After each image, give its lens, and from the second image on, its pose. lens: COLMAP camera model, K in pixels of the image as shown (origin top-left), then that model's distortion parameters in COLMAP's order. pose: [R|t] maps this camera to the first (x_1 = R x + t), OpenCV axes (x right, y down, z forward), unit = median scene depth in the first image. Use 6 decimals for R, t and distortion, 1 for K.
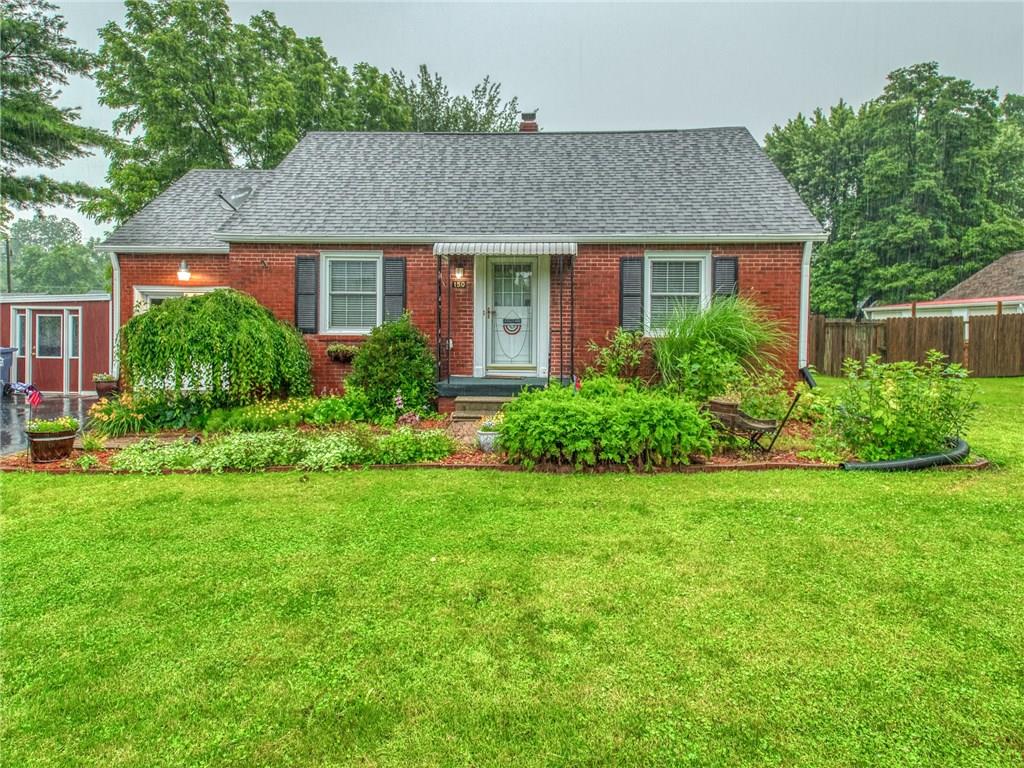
lens RADIAL K [[602.2, 0, 512.0], [0, 602.2, 384.0], [0, 0, 1]] dist [0.040820, -0.037967]
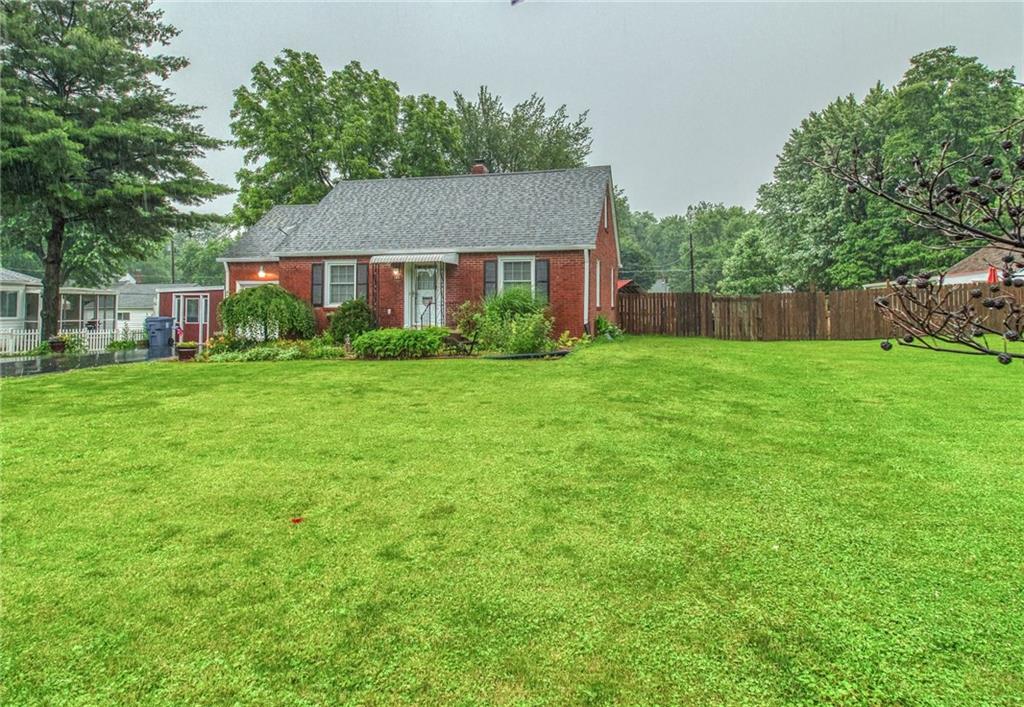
lens RADIAL K [[651.9, 0, 512.0], [0, 651.9, 353.5], [0, 0, 1]] dist [0.024898, -0.003720]
pose [[0.977452, 0.005333, -0.211091, 0.523635], [-0.010725, 0.999645, -0.024407, 0.079103], [0.210886, 0.026121, 0.977162, -0.628464]]
